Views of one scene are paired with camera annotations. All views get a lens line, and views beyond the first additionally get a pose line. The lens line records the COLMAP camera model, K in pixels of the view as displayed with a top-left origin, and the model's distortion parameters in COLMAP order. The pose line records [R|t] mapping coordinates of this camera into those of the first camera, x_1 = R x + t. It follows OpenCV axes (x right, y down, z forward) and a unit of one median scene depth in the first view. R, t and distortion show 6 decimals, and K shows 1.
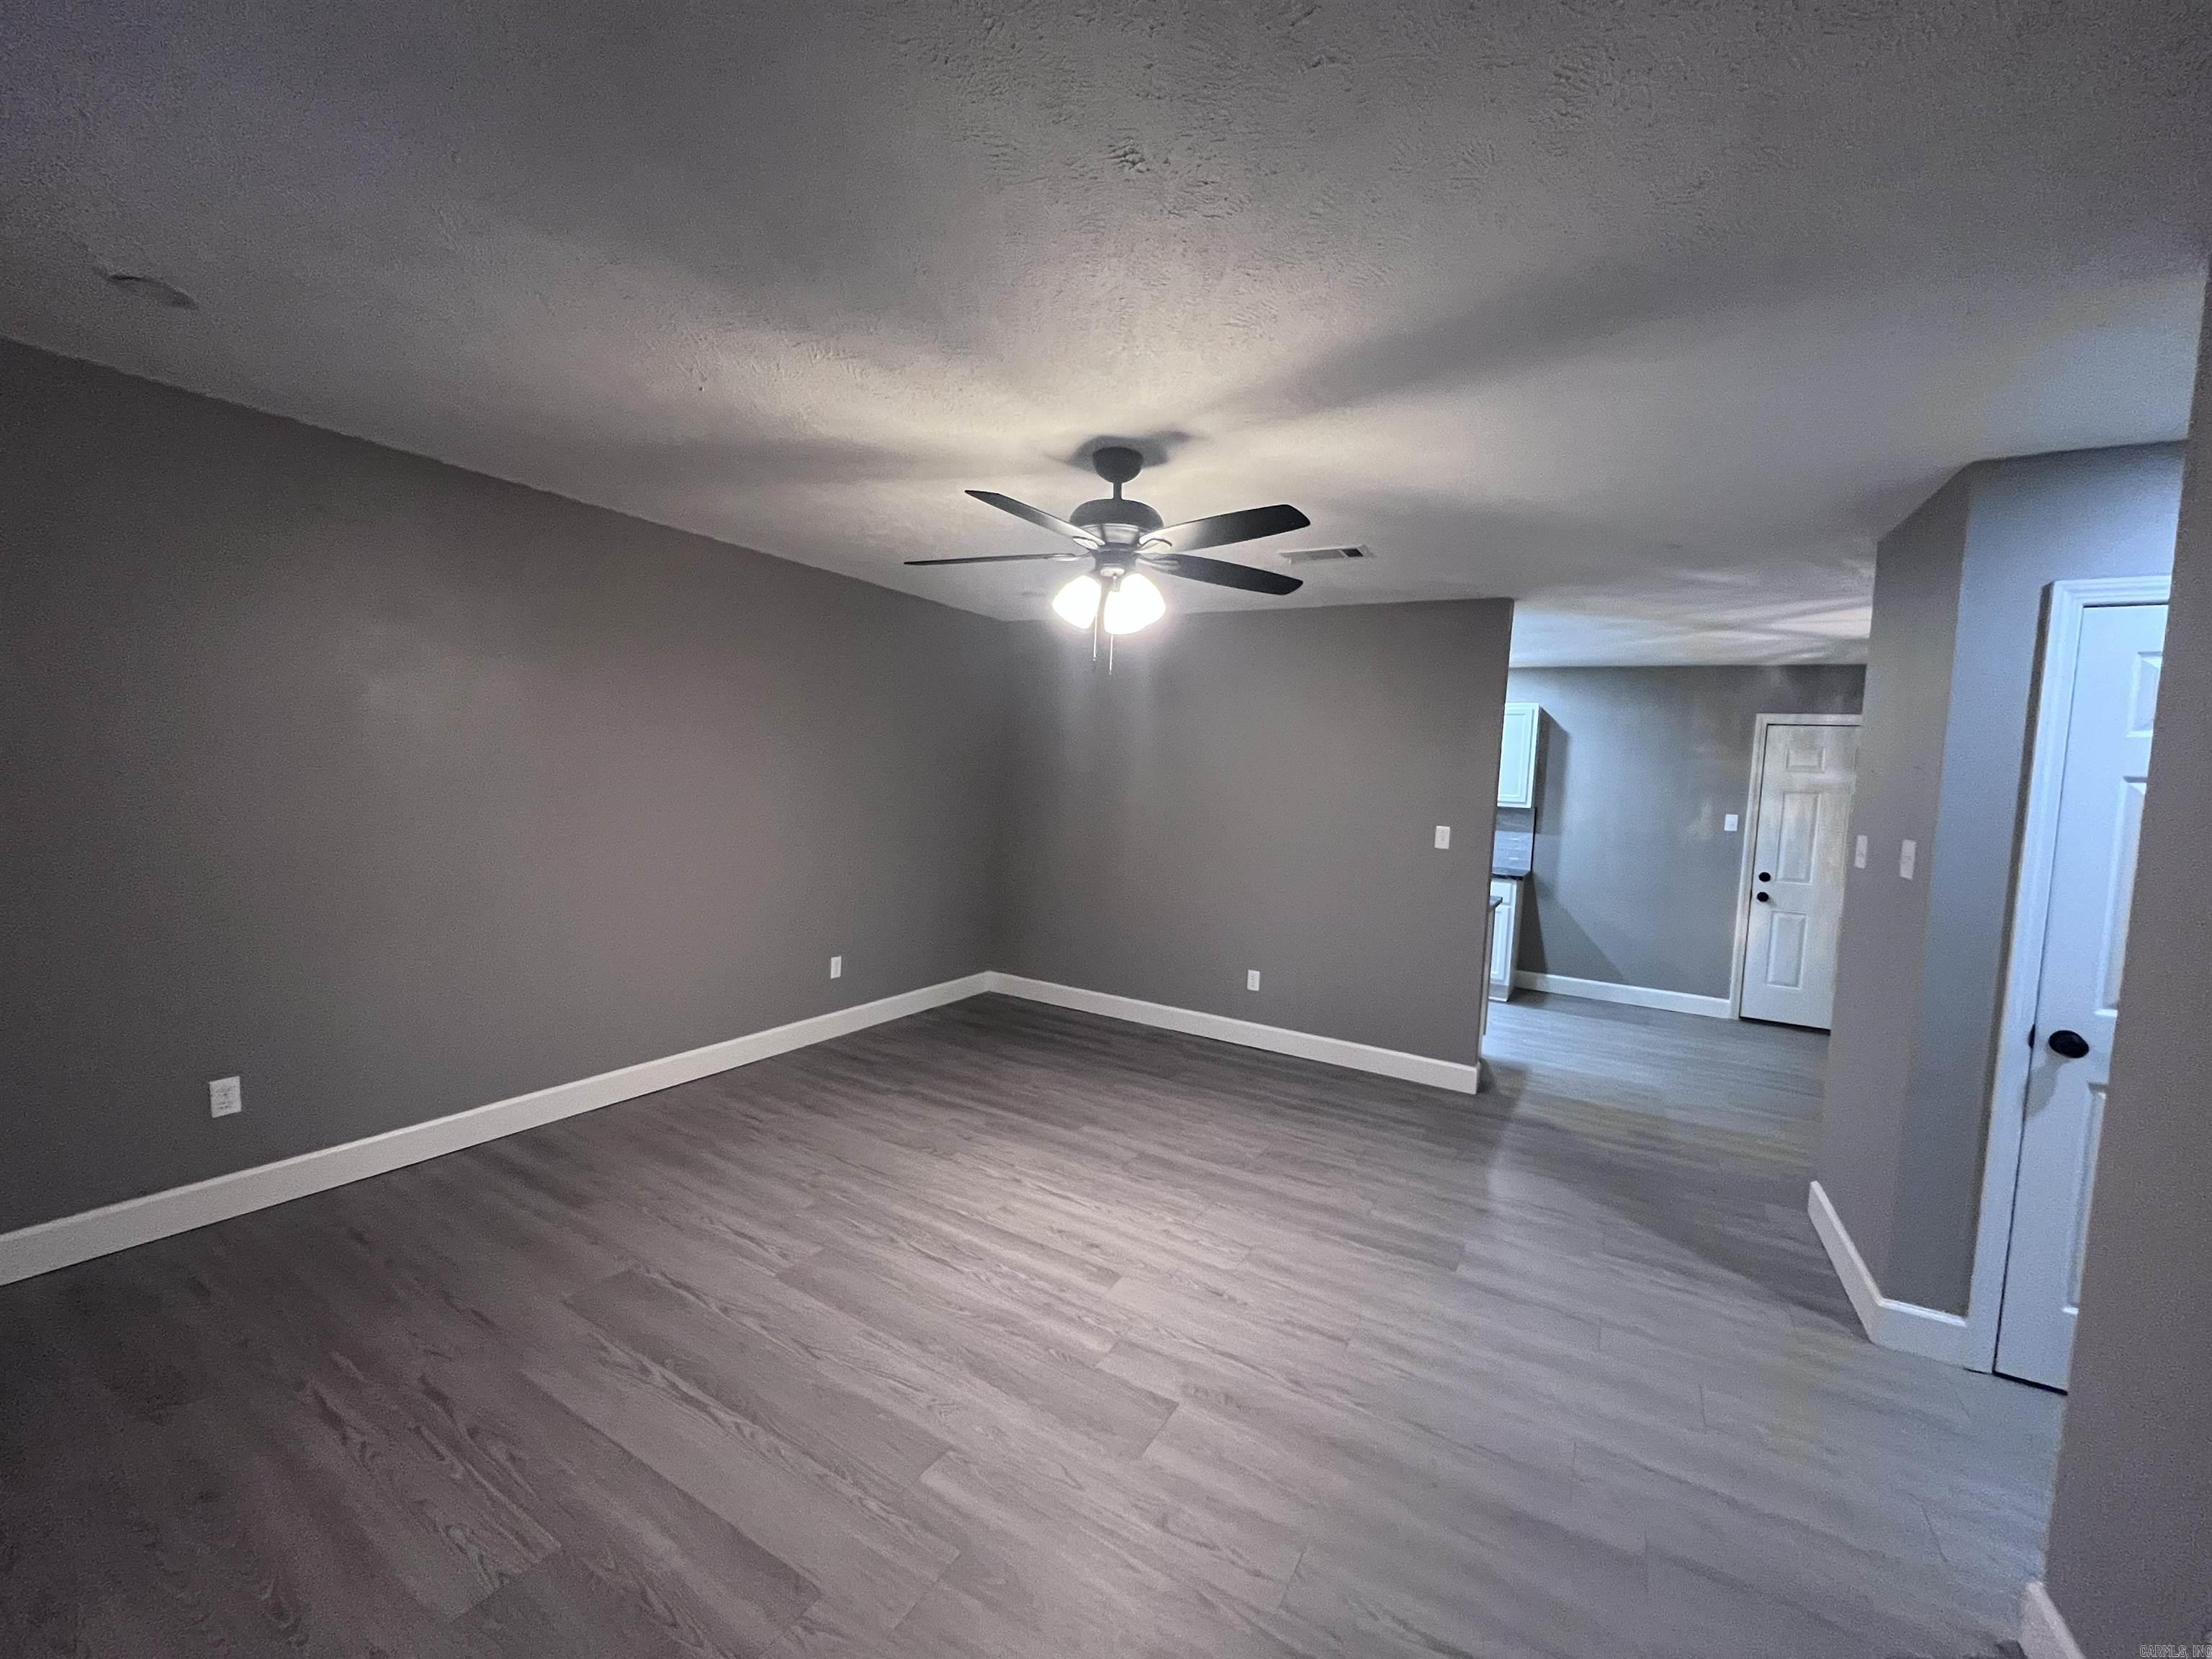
lens RADIAL K [[892.4, 0, 1115.2], [0, 892.4, 832.9], [0, 0, 1]] dist [-0.002336, -0.000265]
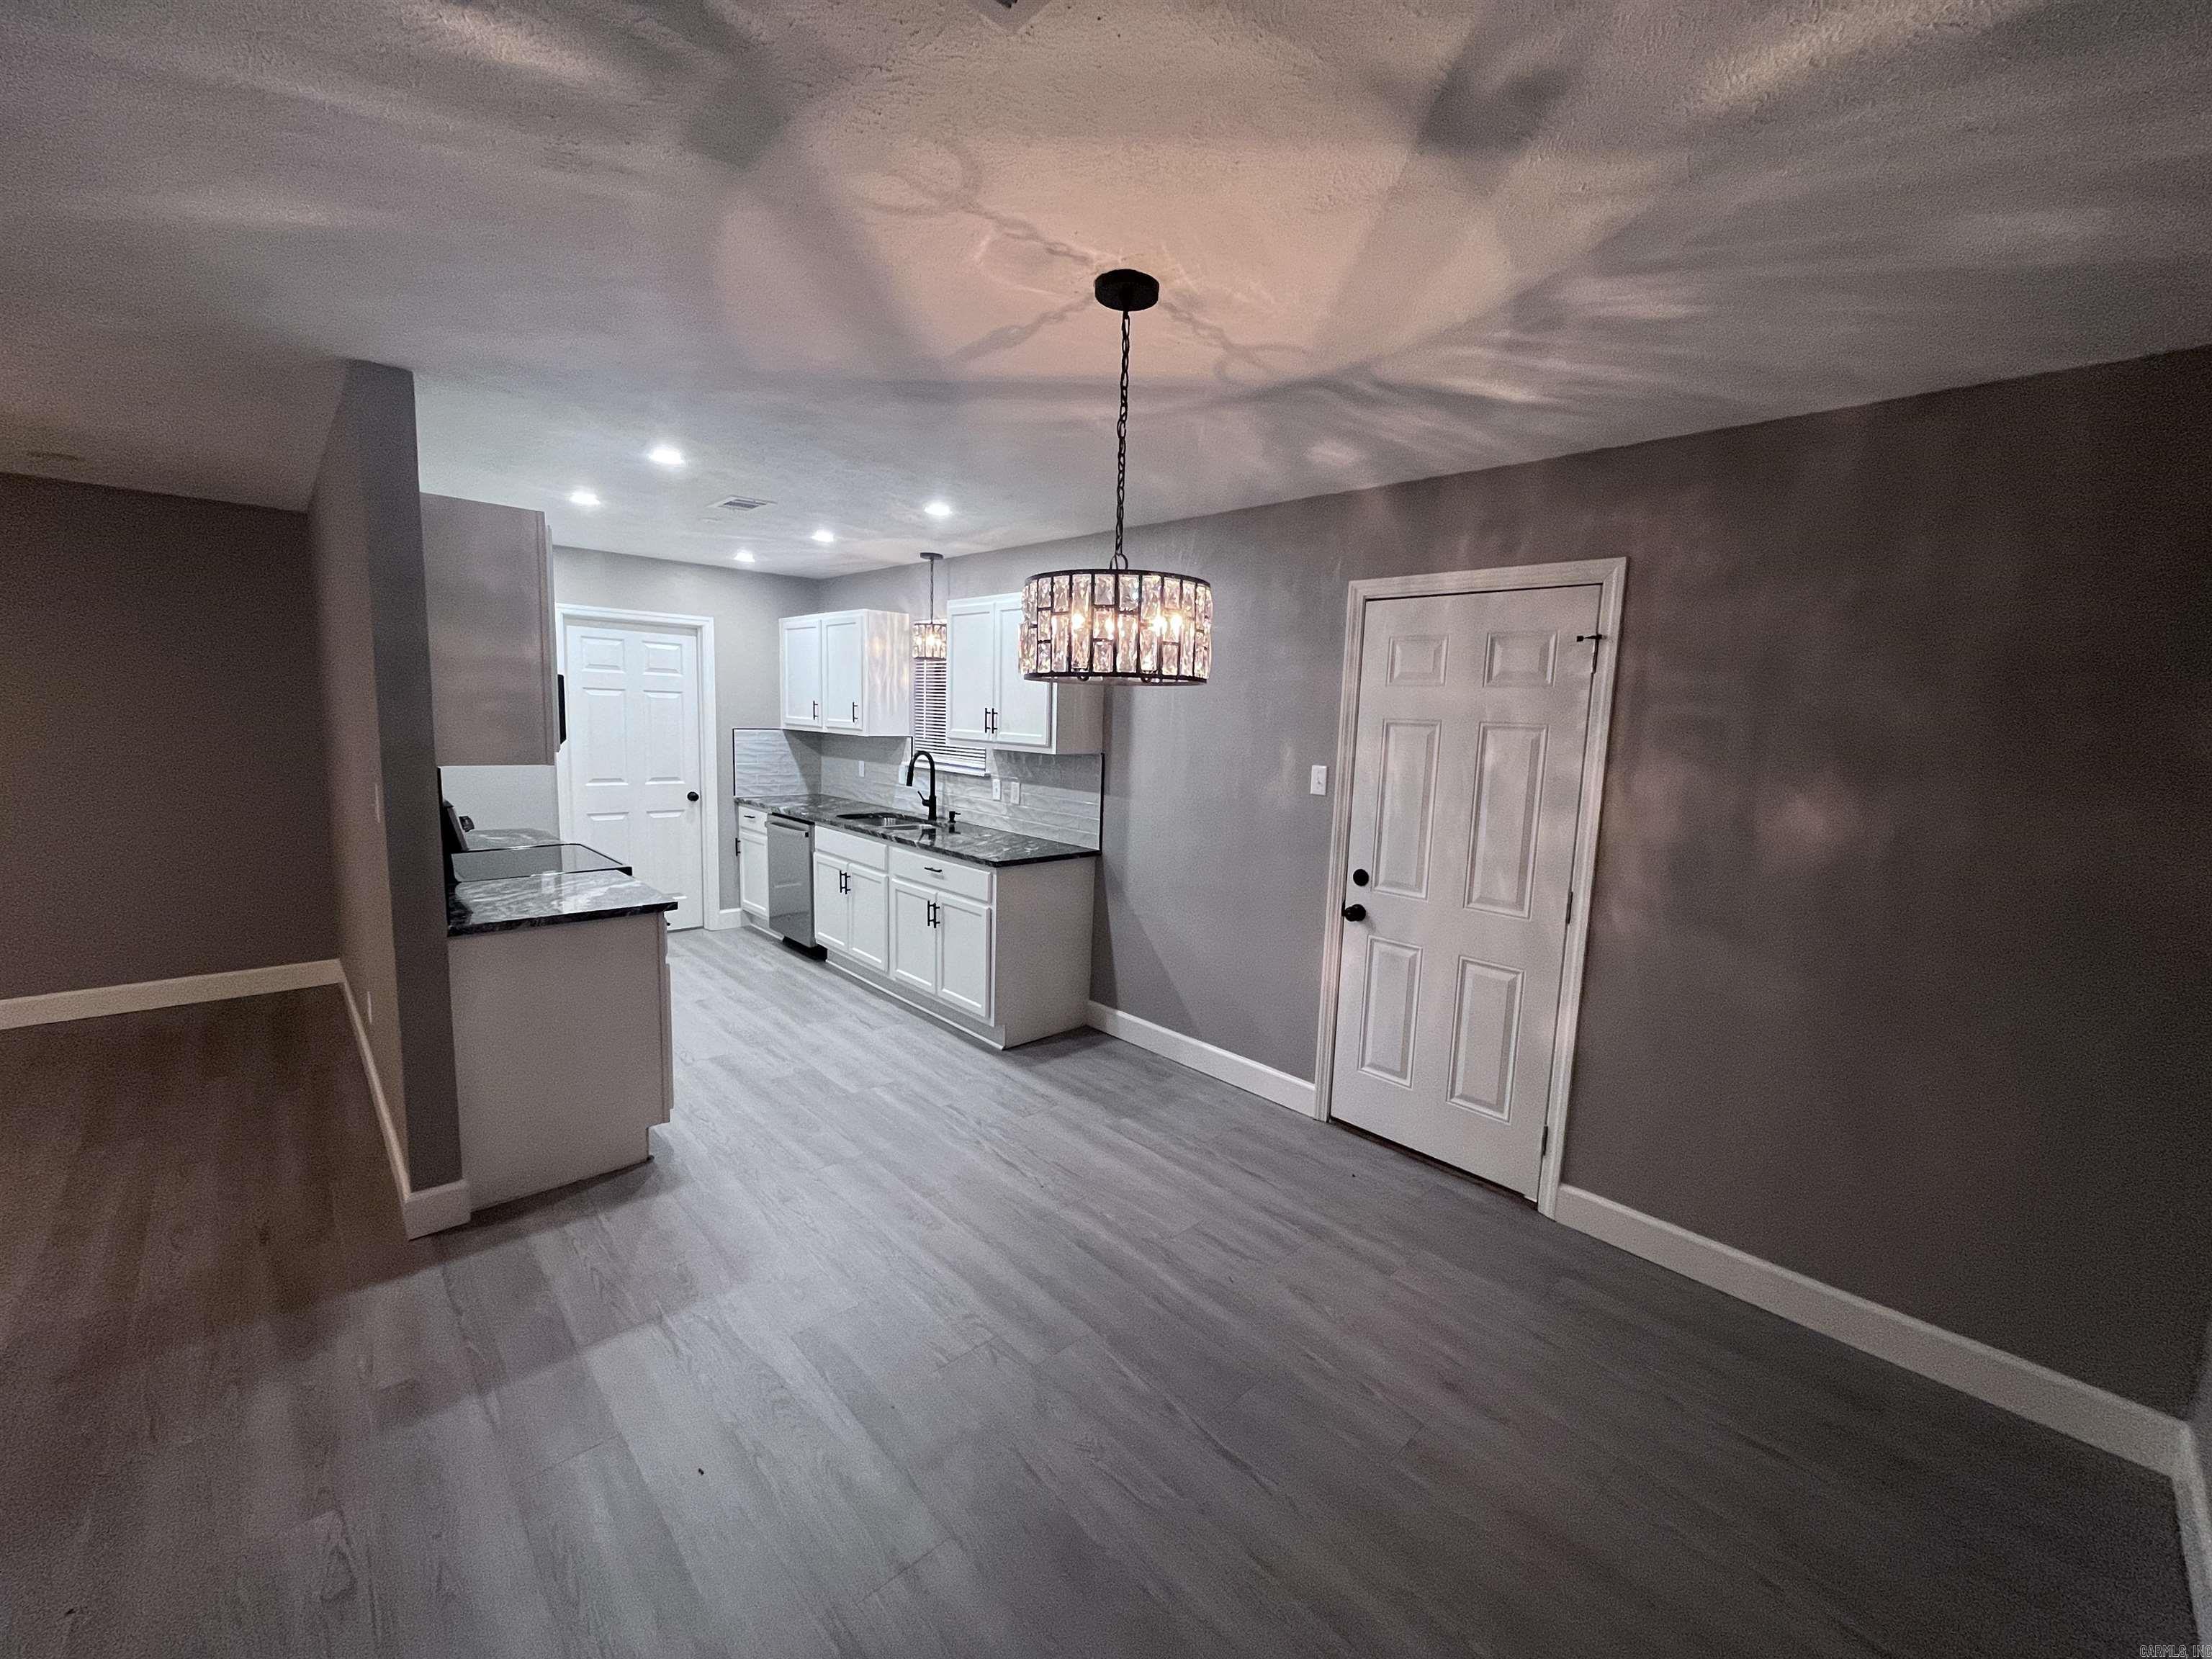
lens RADIAL K [[892.4, 0, 1112.7], [0, 892.4, 831.5], [0, 0, 1]] dist [-0.002336, -0.000265]
pose [[0.959539, 0.022020, -0.280713, 0.744762], [-0.006497, 0.998404, 0.056107, -0.009736], [0.281500, -0.052013, 0.958150, 0.427656]]
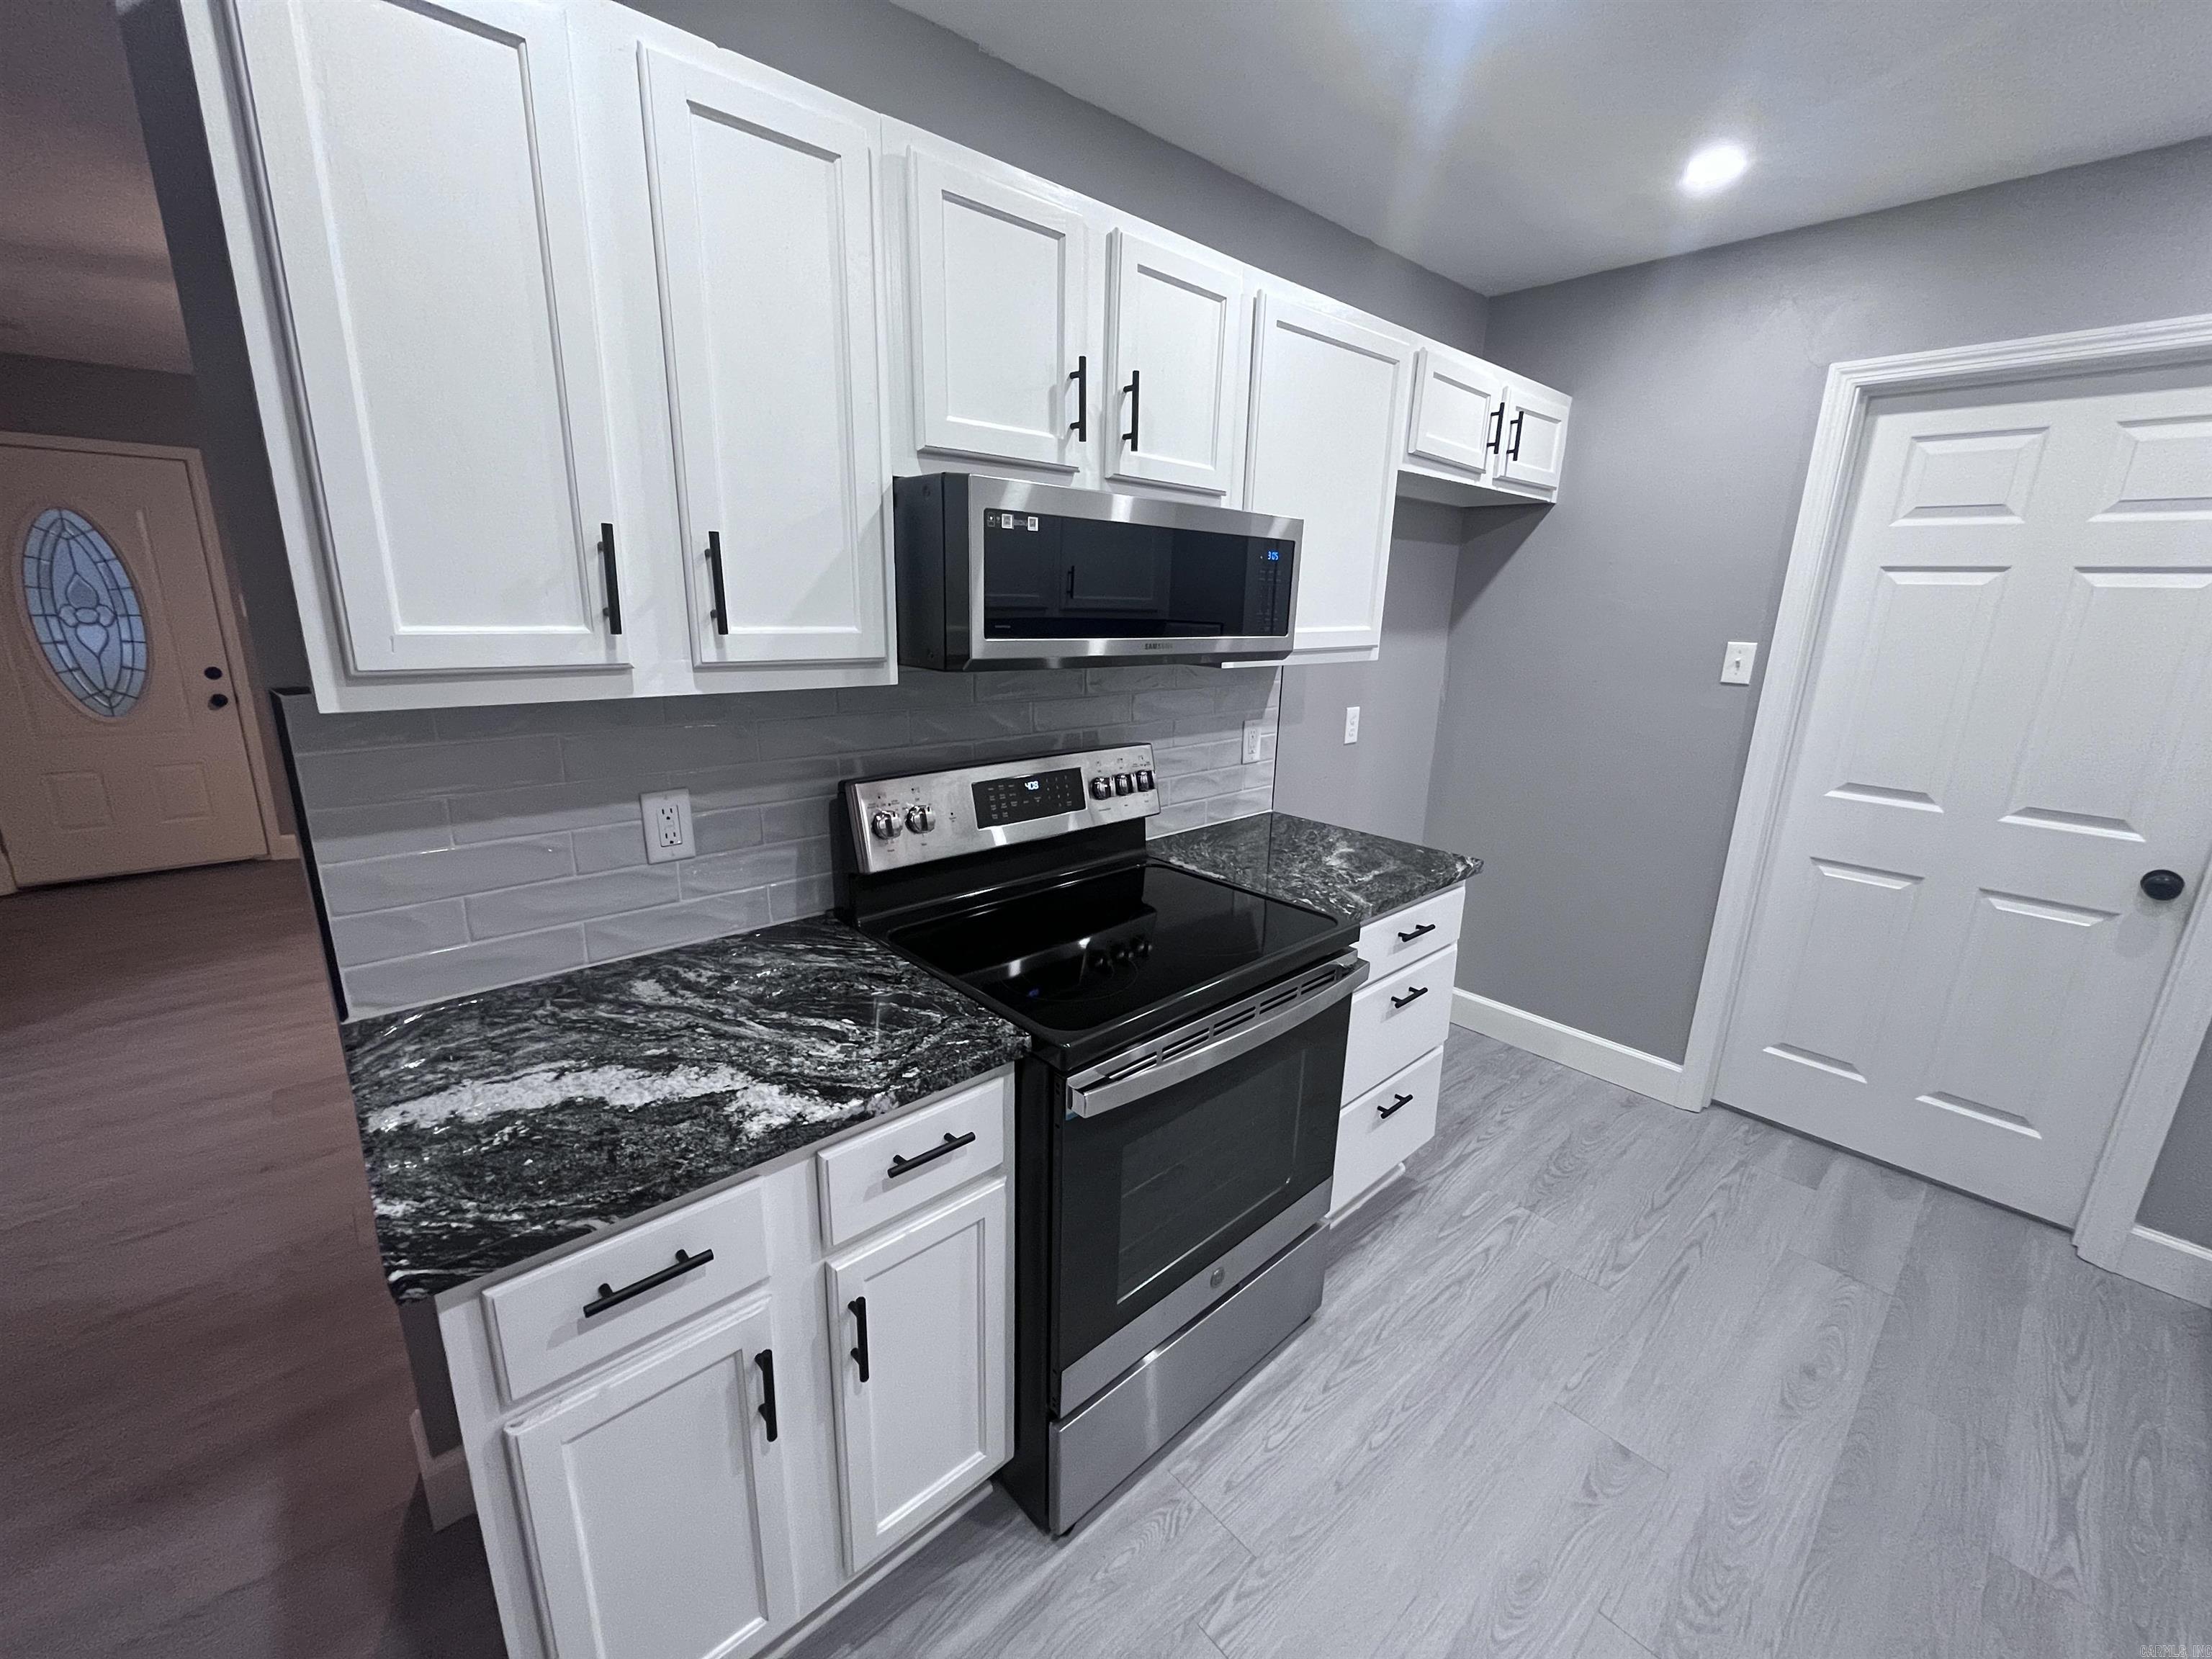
lens RADIAL K [[892.4, 0, 1115.9], [0, 892.4, 827.9], [0, 0, 1]] dist [-0.002336, -0.000265]
pose [[-0.290695, 0.187290, -0.938306, 0.440711], [-0.104858, 0.968513, 0.225806, -0.045262], [0.951053, 0.164029, -0.261903, 0.962223]]
